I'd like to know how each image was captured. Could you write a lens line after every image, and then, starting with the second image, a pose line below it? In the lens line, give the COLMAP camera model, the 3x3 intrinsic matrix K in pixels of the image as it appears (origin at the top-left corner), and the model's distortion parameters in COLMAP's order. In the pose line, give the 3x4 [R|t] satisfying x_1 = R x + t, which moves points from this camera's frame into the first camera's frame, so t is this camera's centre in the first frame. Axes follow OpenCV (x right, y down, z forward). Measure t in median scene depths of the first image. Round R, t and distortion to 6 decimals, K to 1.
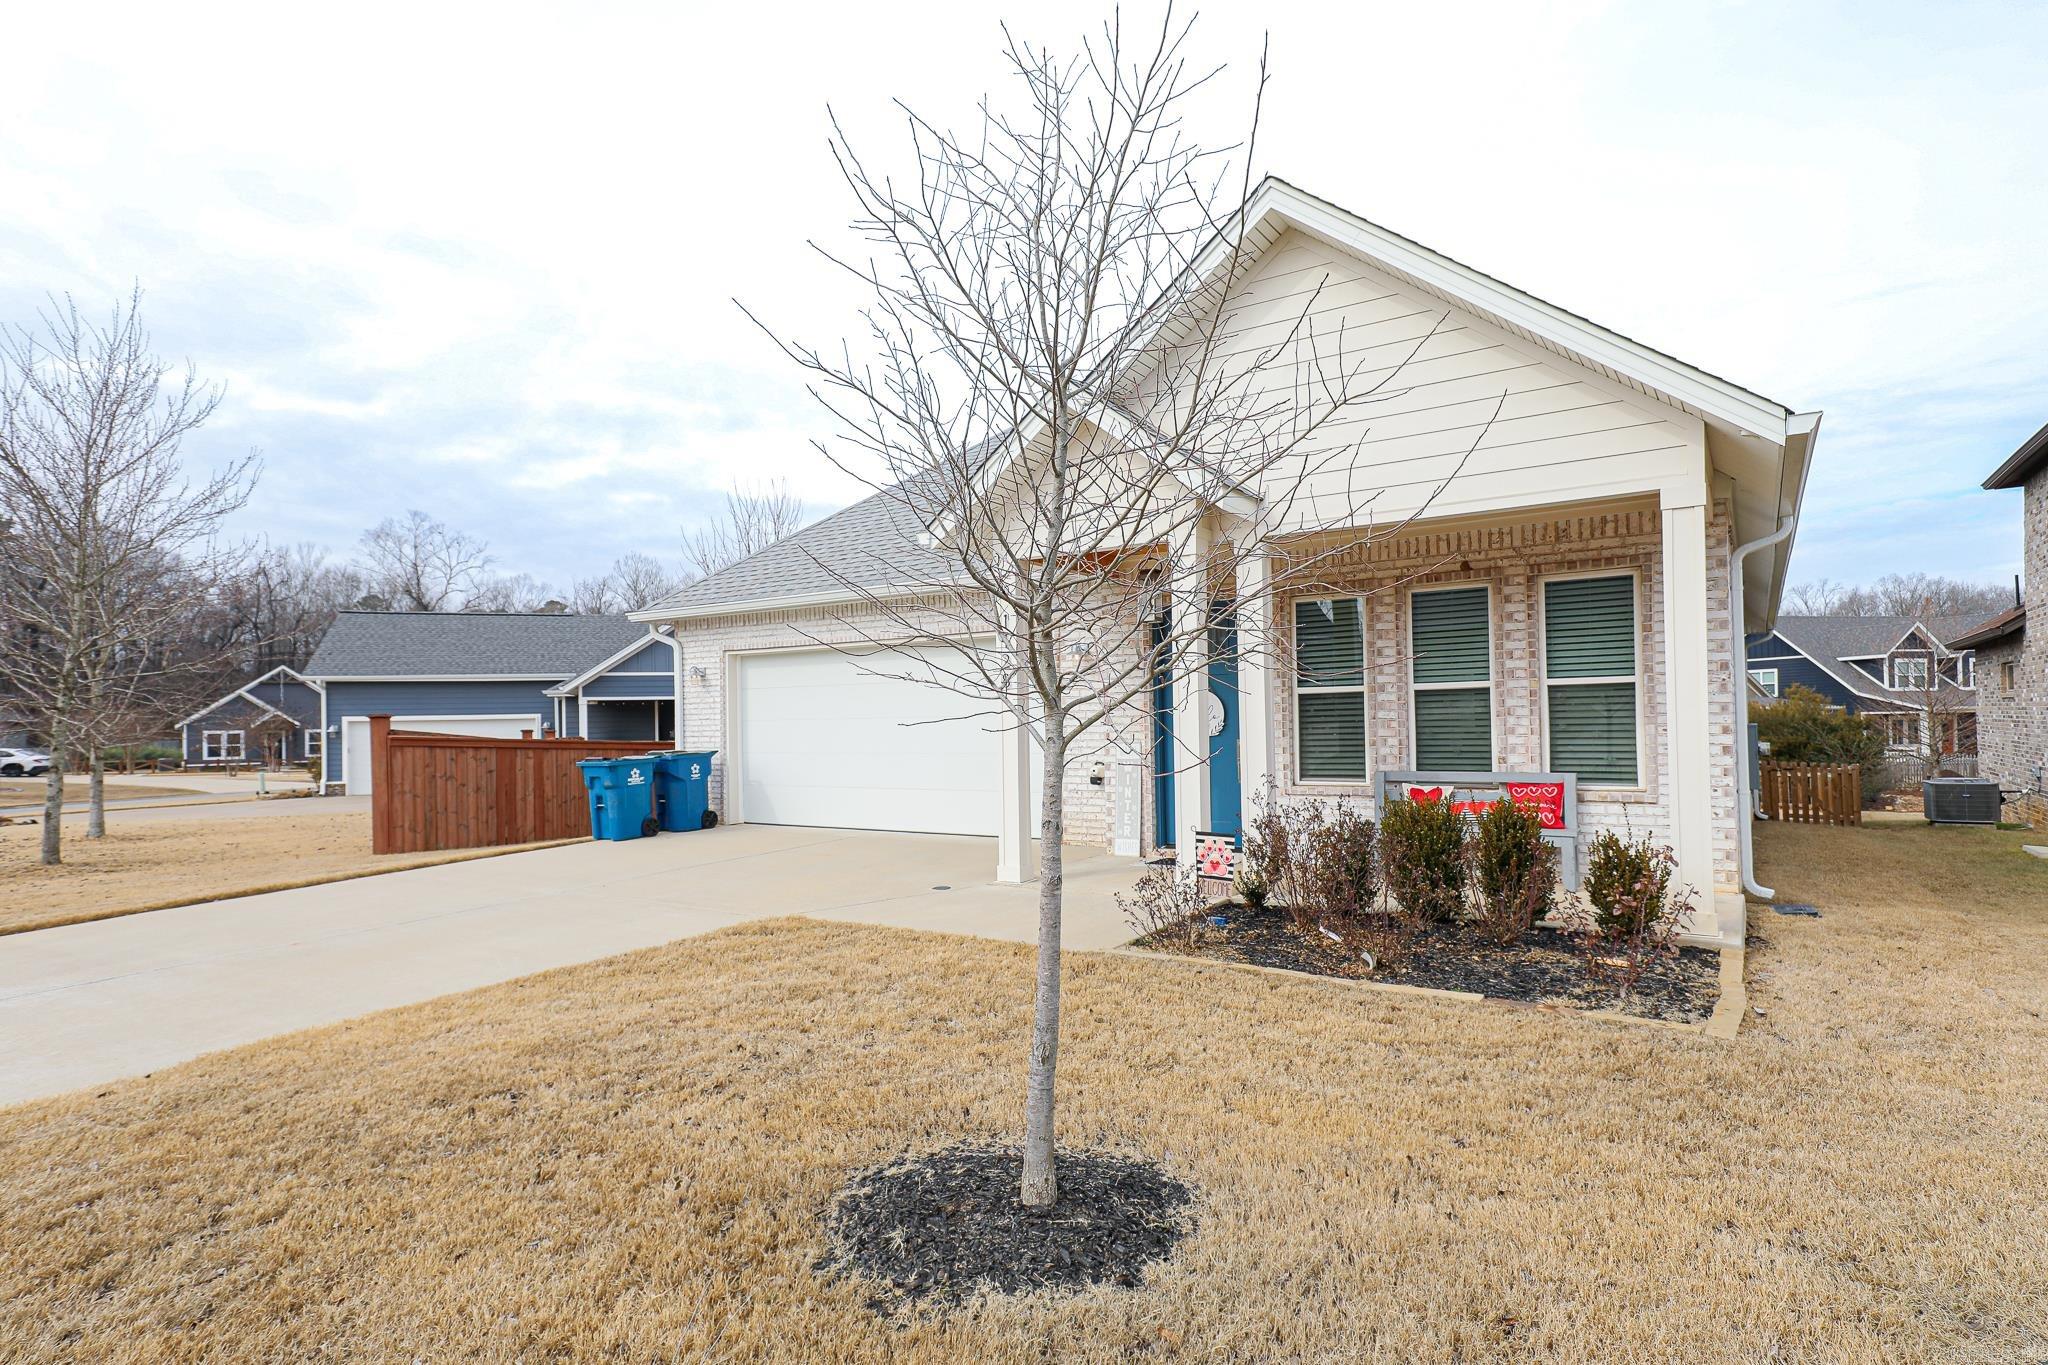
lens RADIAL K [[1097.0, 0, 1027.7], [0, 1097.0, 686.7], [0, 0, 1]] dist [0.027136, 0.000098]
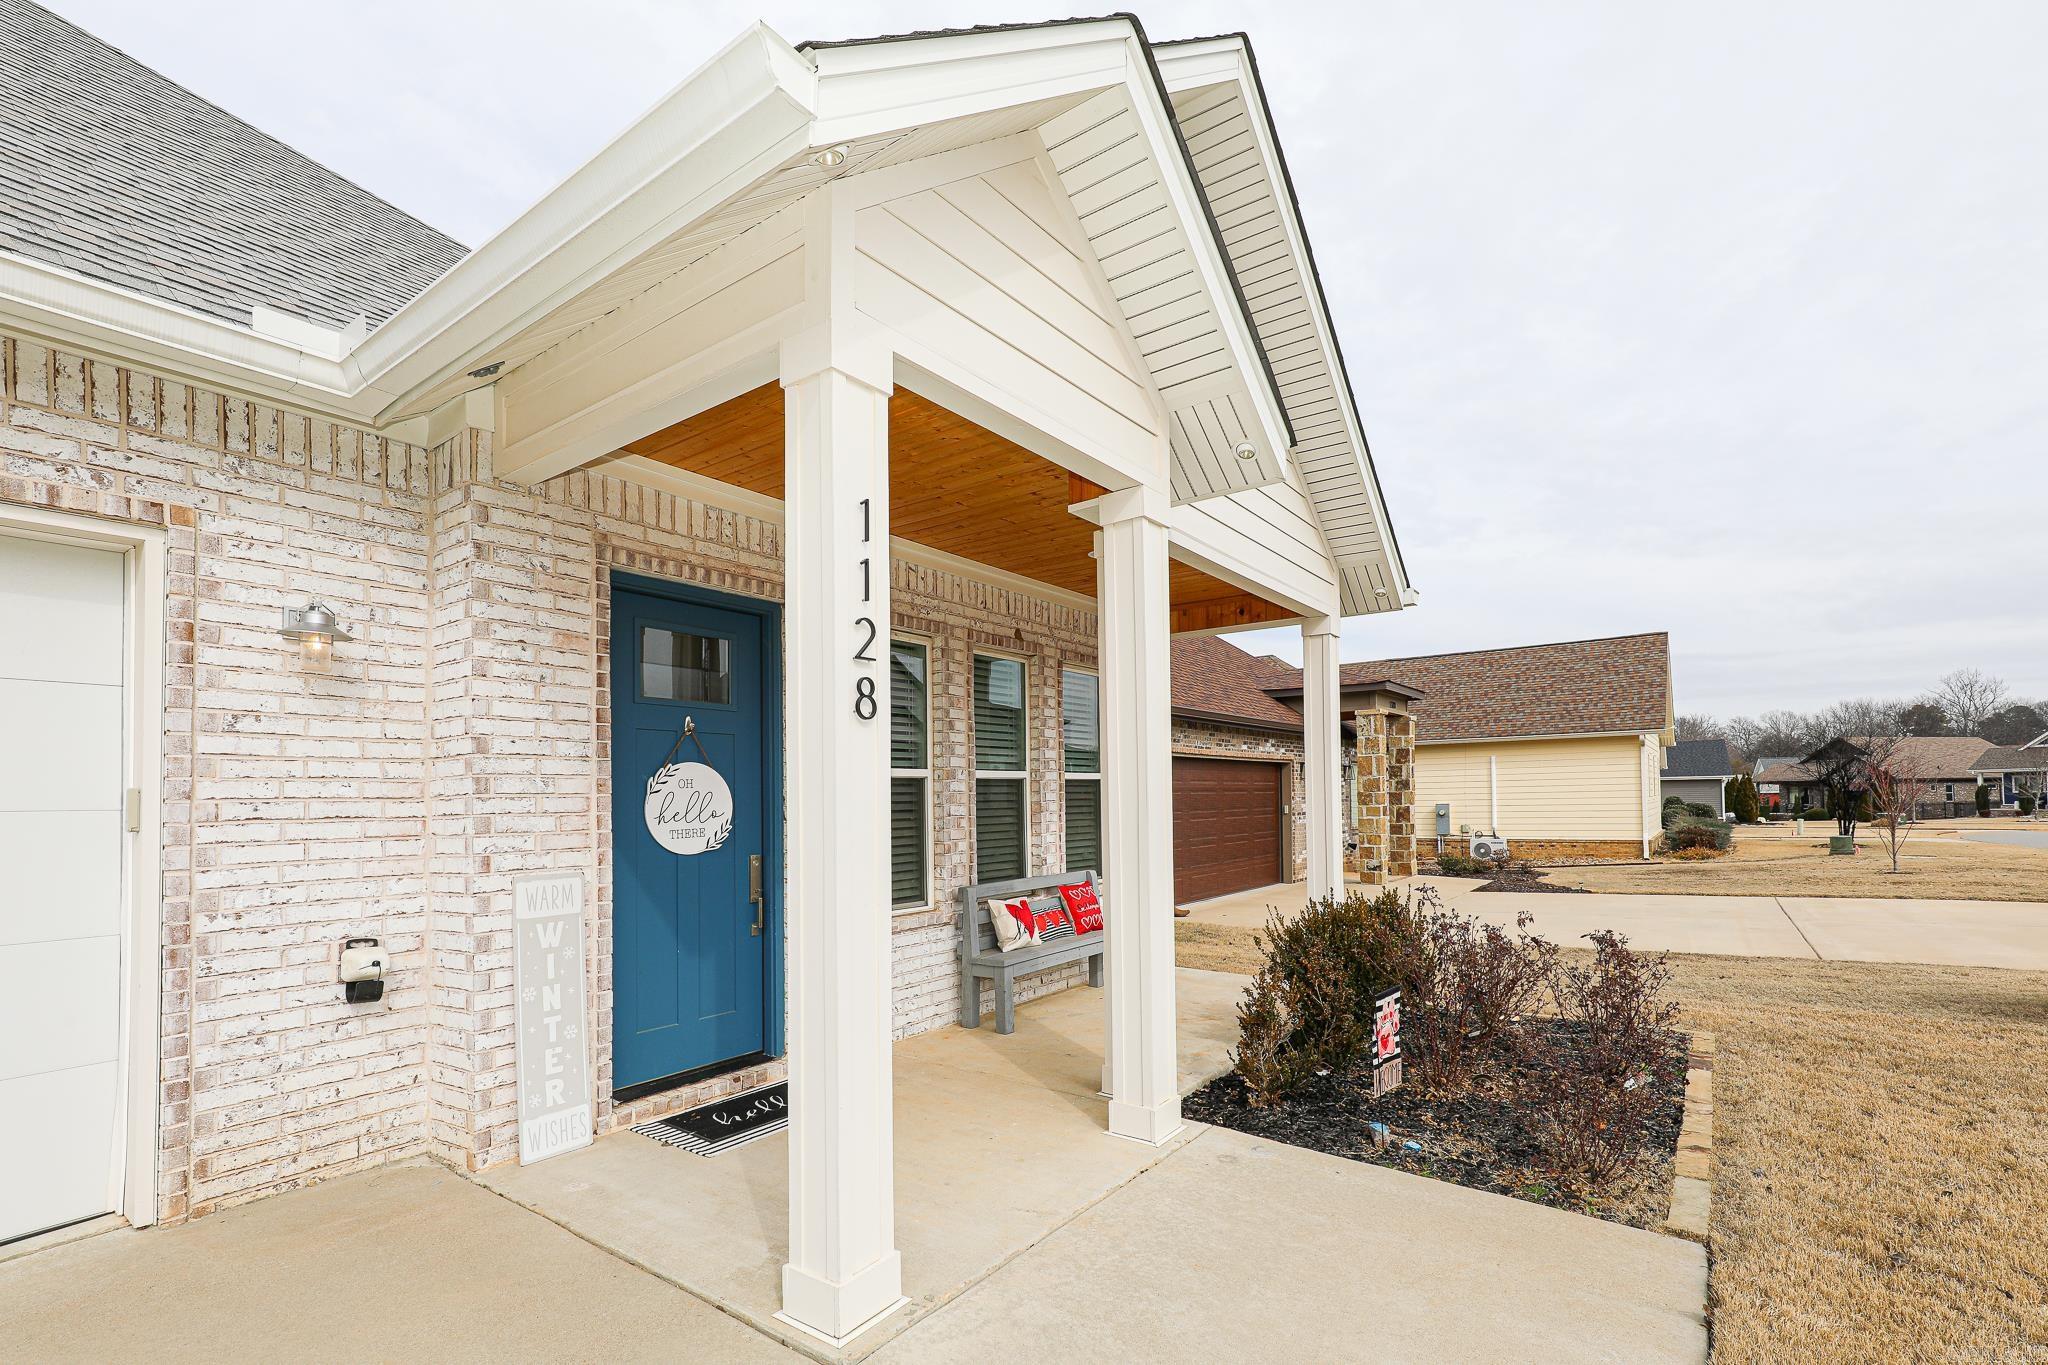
lens RADIAL K [[914.7, 0, 1060.7], [0, 914.7, 774.0], [0, 0, 1]] dist [0.013287, 0.000767]
pose [[0.027956, 0.044325, 0.998626, -0.302316], [-0.021343, 0.998815, -0.043736, 0.027803], [-0.999381, -0.020091, 0.028869, 0.955118]]
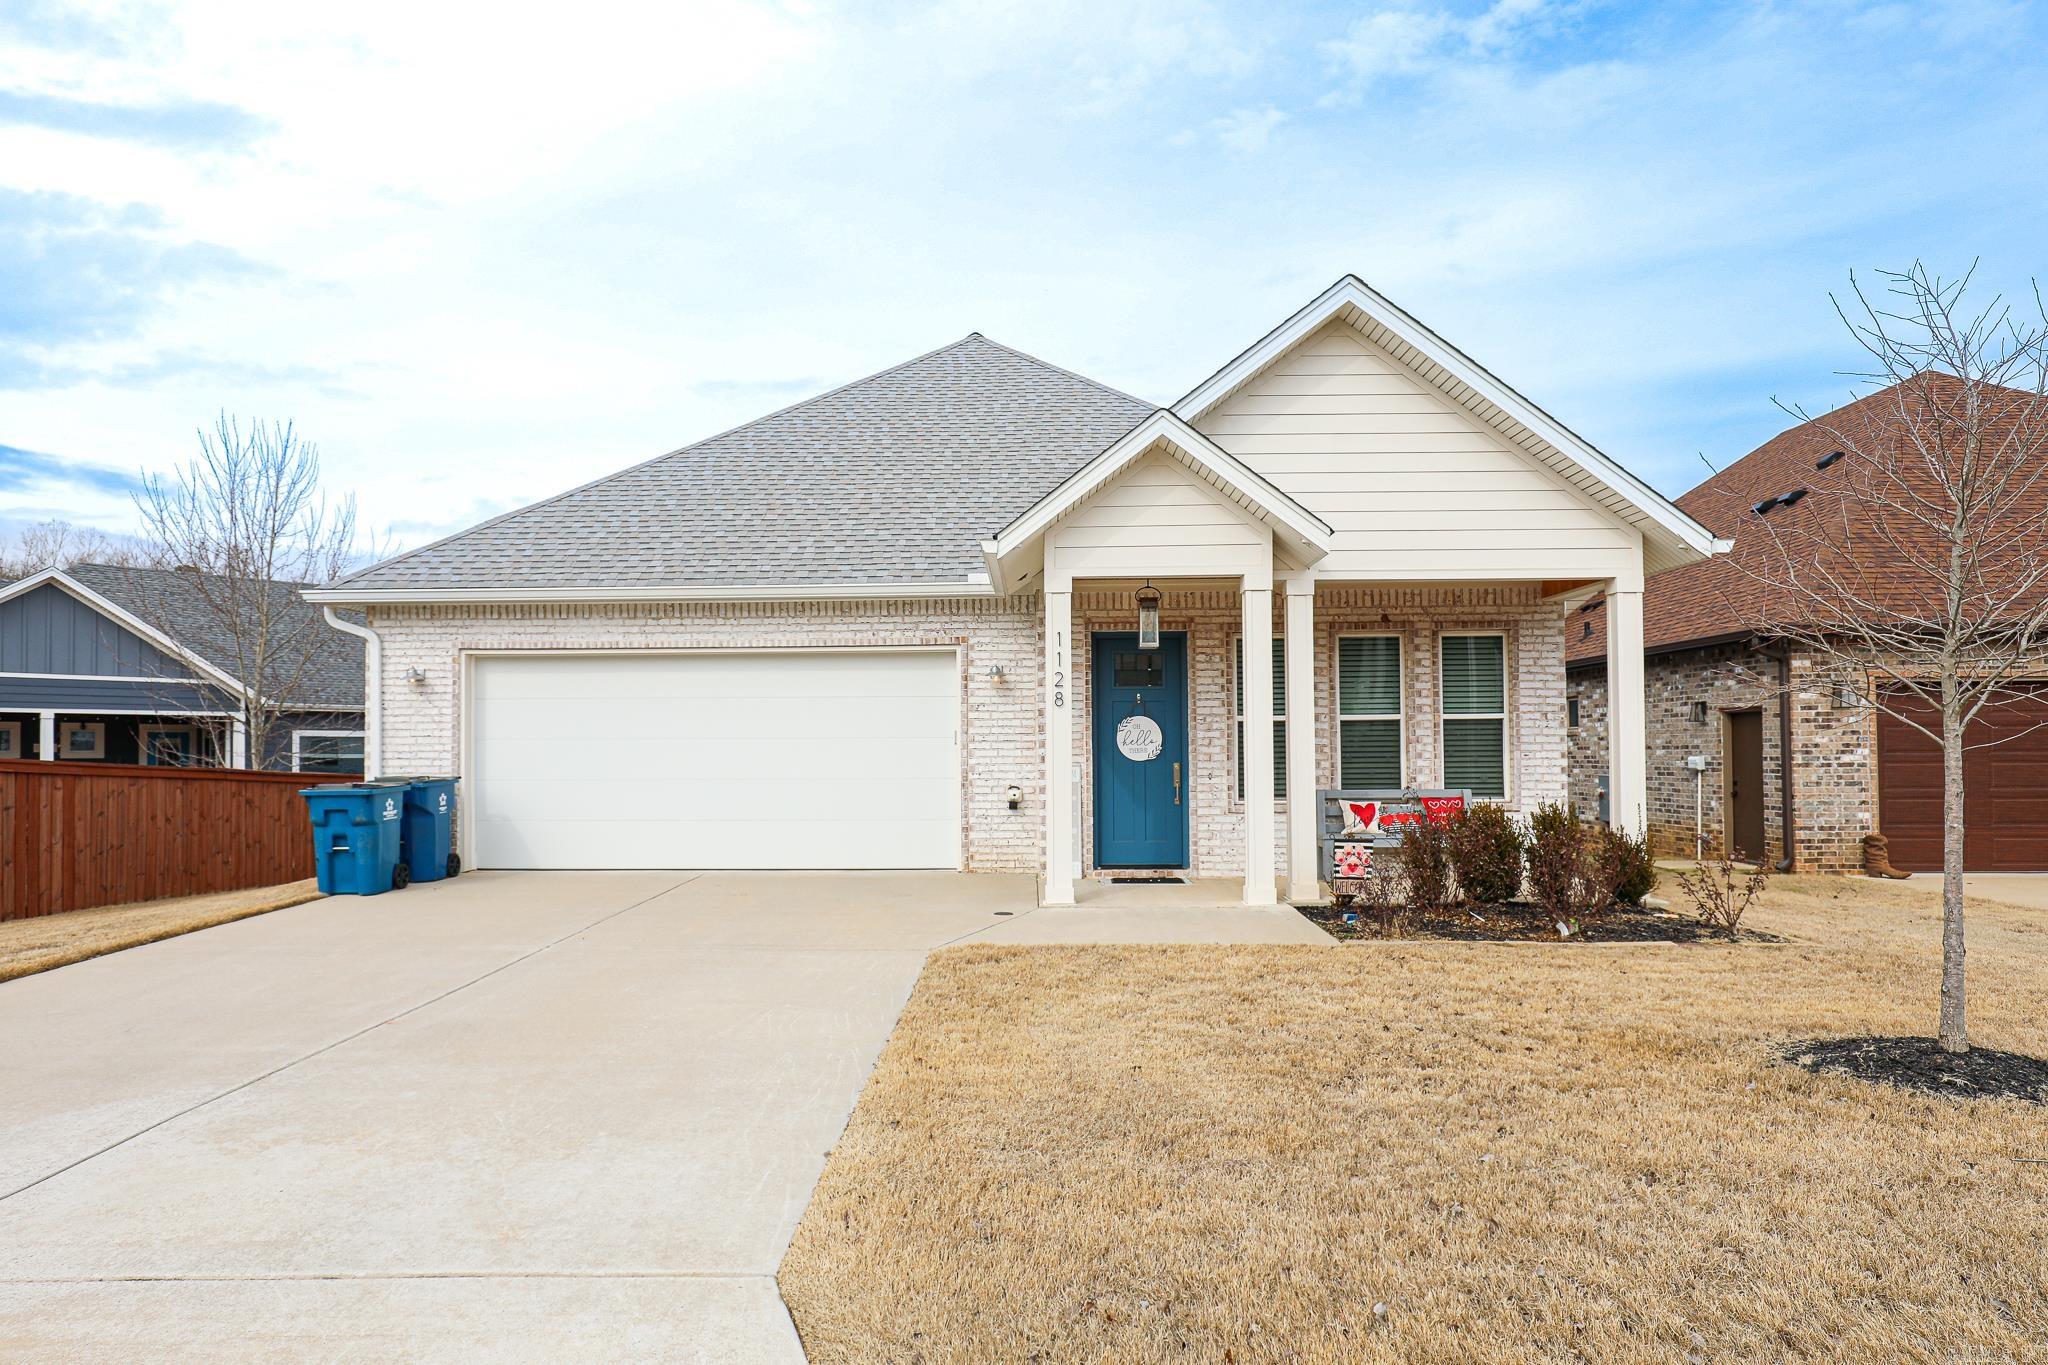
lens RADIAL K [[1210.2, 0, 1019.9], [0, 1210.2, 699.0], [0, 0, 1]] dist [-0.017865, 0.001006]
pose [[0.841770, 0.037047, 0.538564, -0.650983], [-0.026716, 0.999279, -0.026981, 0.024888], [-0.539175, 0.008324, 0.842152, 0.107325]]
